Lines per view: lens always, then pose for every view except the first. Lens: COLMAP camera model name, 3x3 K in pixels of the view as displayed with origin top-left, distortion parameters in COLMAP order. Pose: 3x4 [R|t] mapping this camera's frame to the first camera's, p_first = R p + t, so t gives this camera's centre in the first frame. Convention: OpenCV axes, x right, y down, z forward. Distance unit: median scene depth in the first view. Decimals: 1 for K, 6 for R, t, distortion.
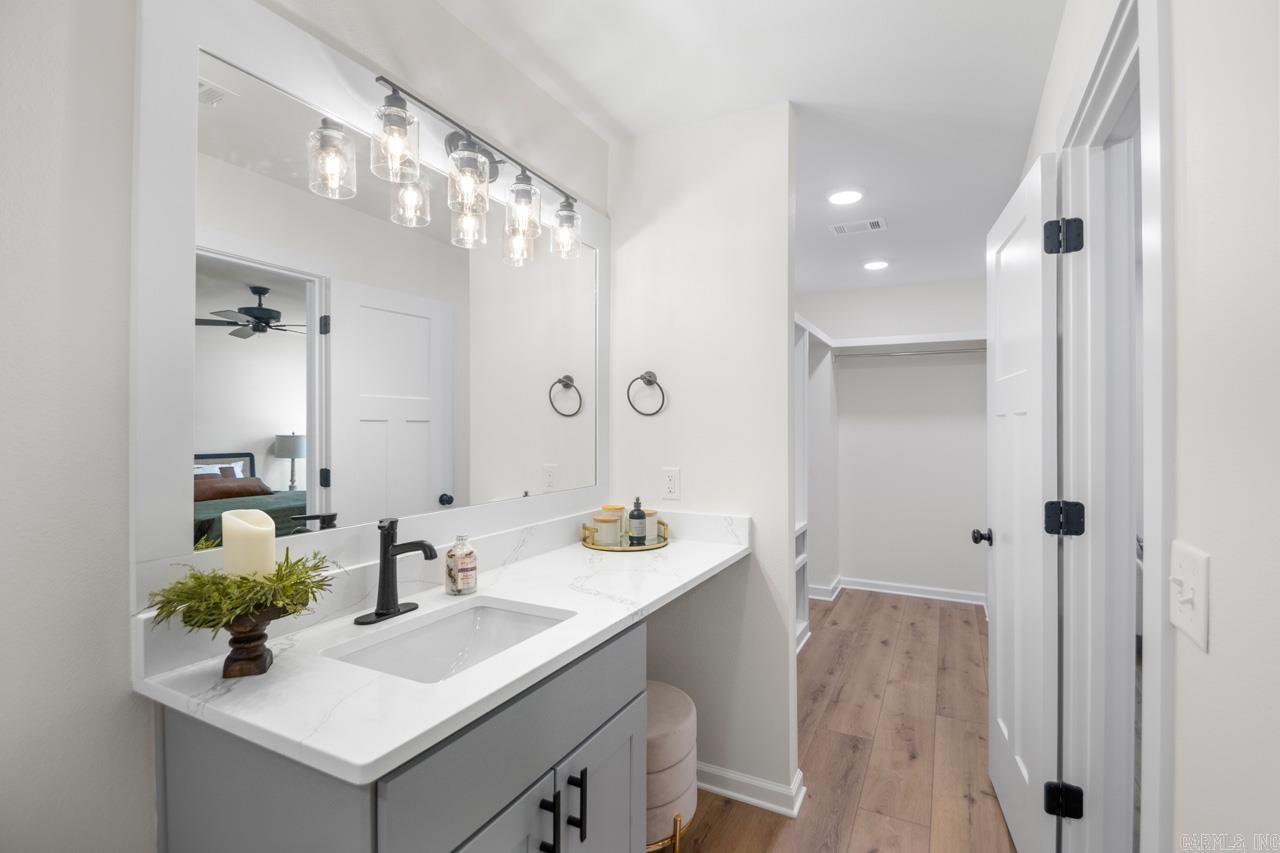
lens RADIAL K [[592.6, 0, 650.7], [0, 592.6, 427.7], [0, 0, 1]] dist [0.014090, -0.016444]
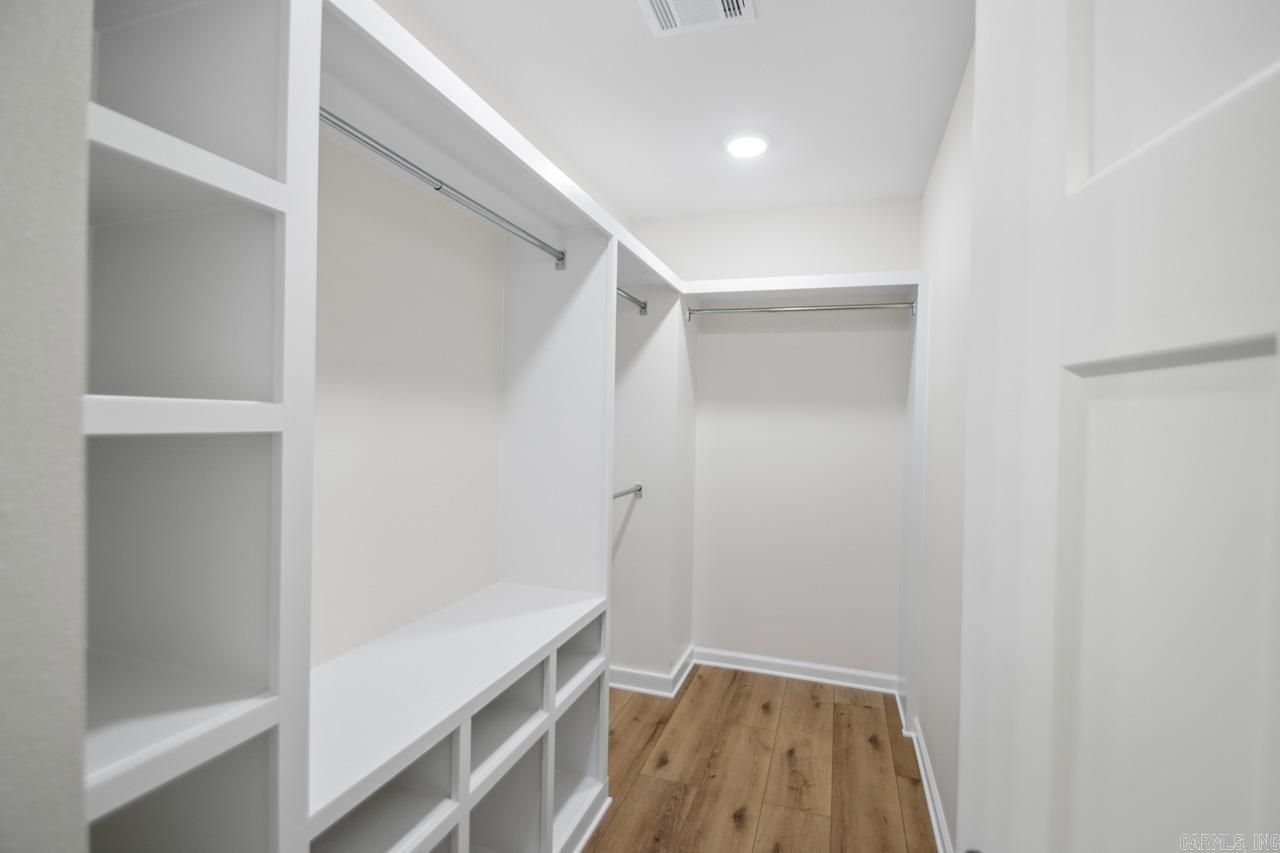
lens RADIAL K [[592.6, 0, 650.7], [0, 592.6, 427.7], [0, 0, 1]] dist [0.014090, -0.016444]
pose [[0.987658, 0.020335, 0.155300, 0.182637], [-0.022608, 0.999661, 0.012883, -0.002203], [-0.154986, -0.016235, 0.987783, 0.394498]]
